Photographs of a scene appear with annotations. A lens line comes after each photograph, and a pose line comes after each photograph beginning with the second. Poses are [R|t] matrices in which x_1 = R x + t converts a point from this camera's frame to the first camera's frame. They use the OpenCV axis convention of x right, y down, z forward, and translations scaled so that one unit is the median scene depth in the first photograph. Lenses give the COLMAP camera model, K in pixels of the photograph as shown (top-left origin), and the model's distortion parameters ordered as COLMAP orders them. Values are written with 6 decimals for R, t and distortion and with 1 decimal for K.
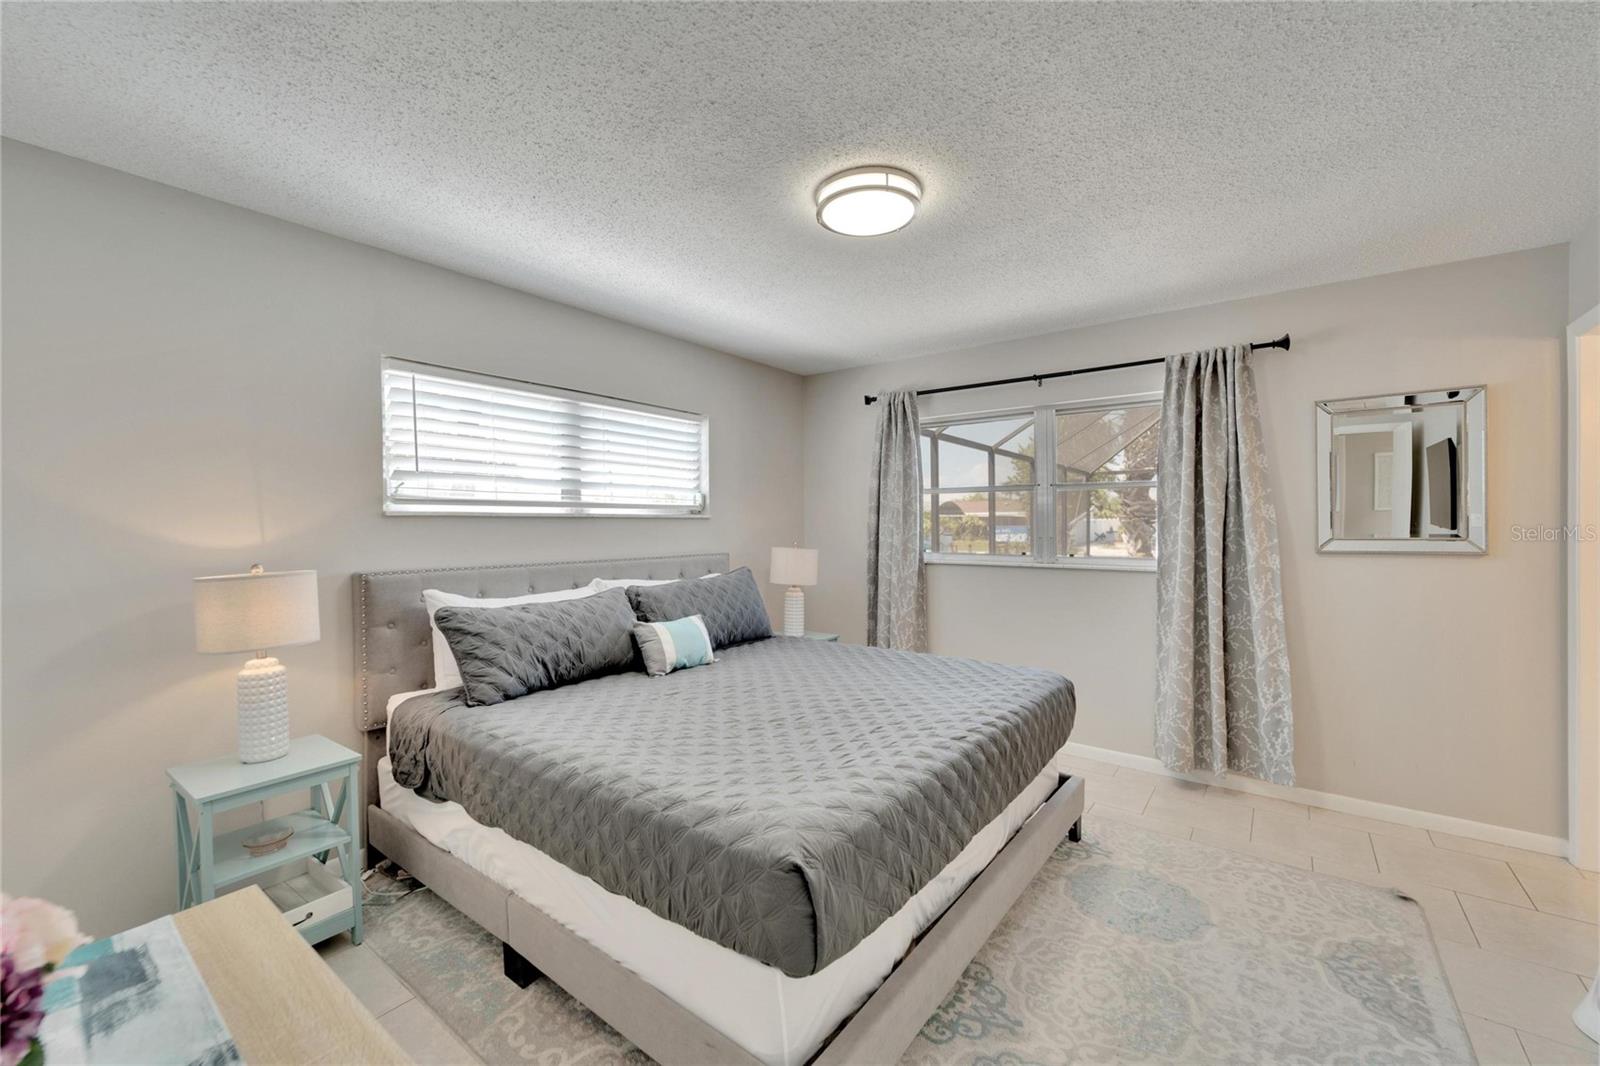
lens RADIAL K [[653.0, 0, 790.6], [0, 653.0, 533.7], [0, 0, 1]] dist [0.000118, -0.003434]
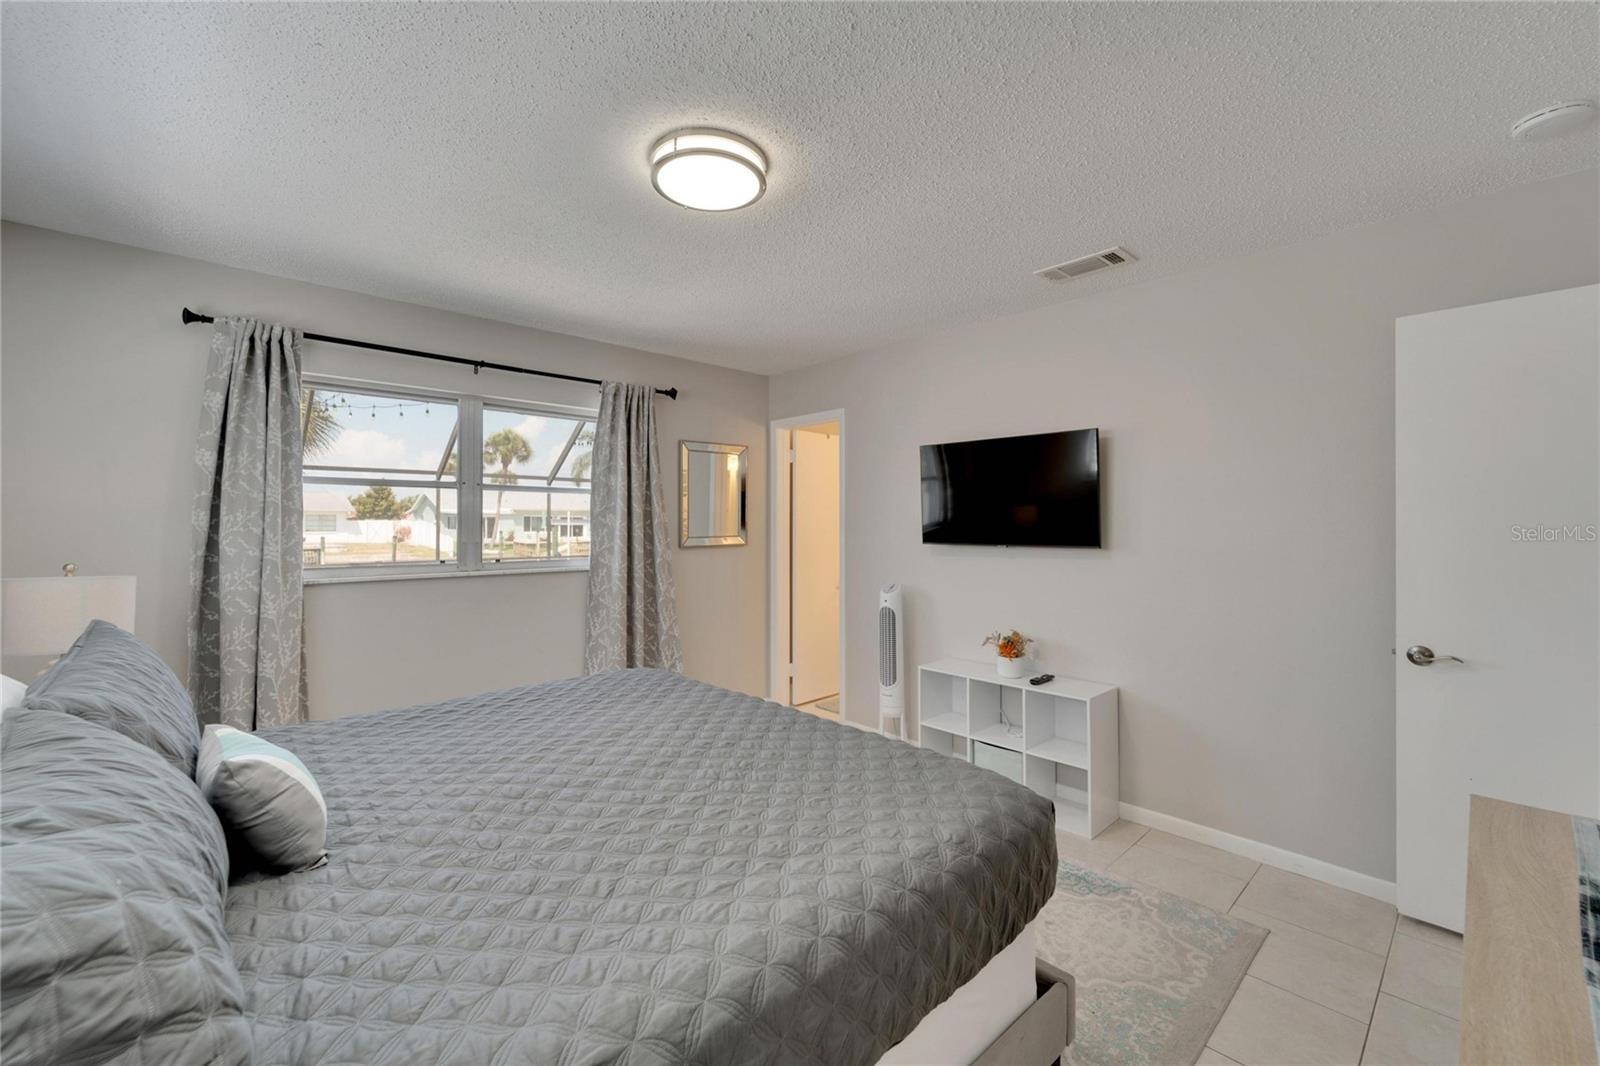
lens RADIAL K [[653.0, 0, 802.1], [0, 653.0, 523.3], [0, 0, 1]] dist [0.000118, -0.003434]
pose [[0.162155, 0.005869, 0.986748, -0.481162], [0.011044, 0.999909, -0.007762, -0.009365], [-0.986703, 0.012157, 0.162075, 0.467341]]
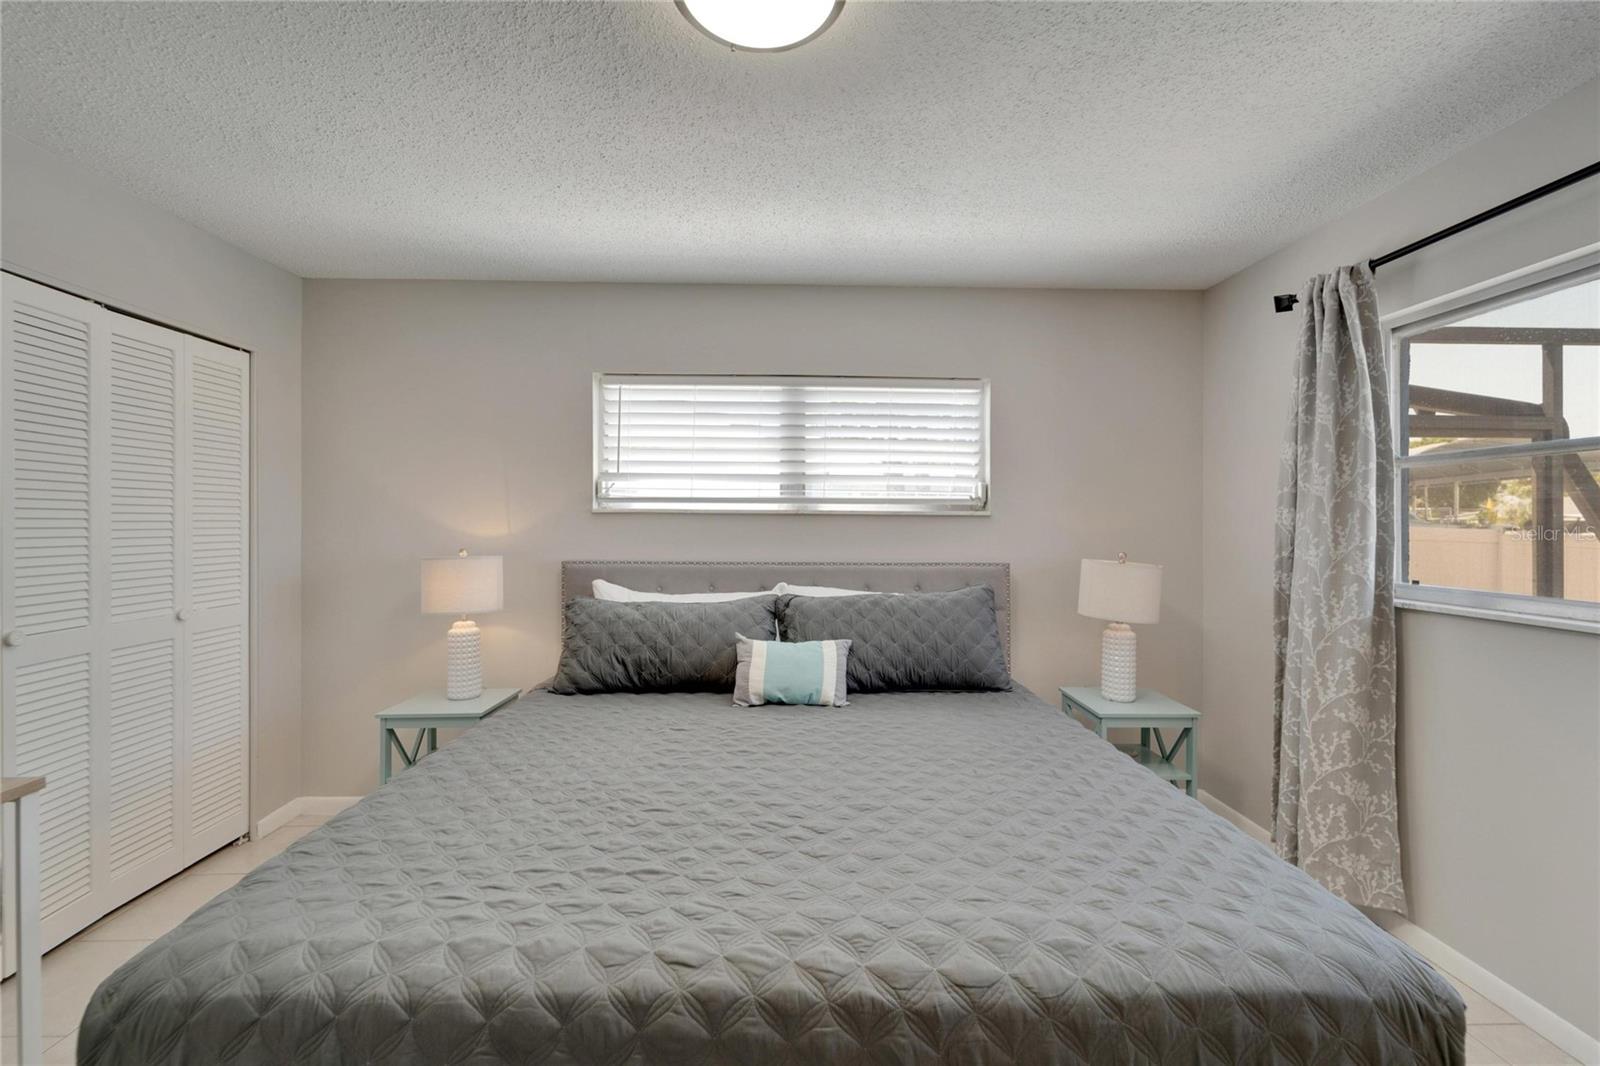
lens RADIAL K [[653.0, 0, 785.3], [0, 653.0, 527.6], [0, 0, 1]] dist [0.000118, -0.003434]
pose [[0.620852, 0.012454, -0.783829, 0.379737], [-0.021111, 0.999777, -0.000836, -0.005540], [0.783643, 0.017067, 0.620977, 0.423149]]
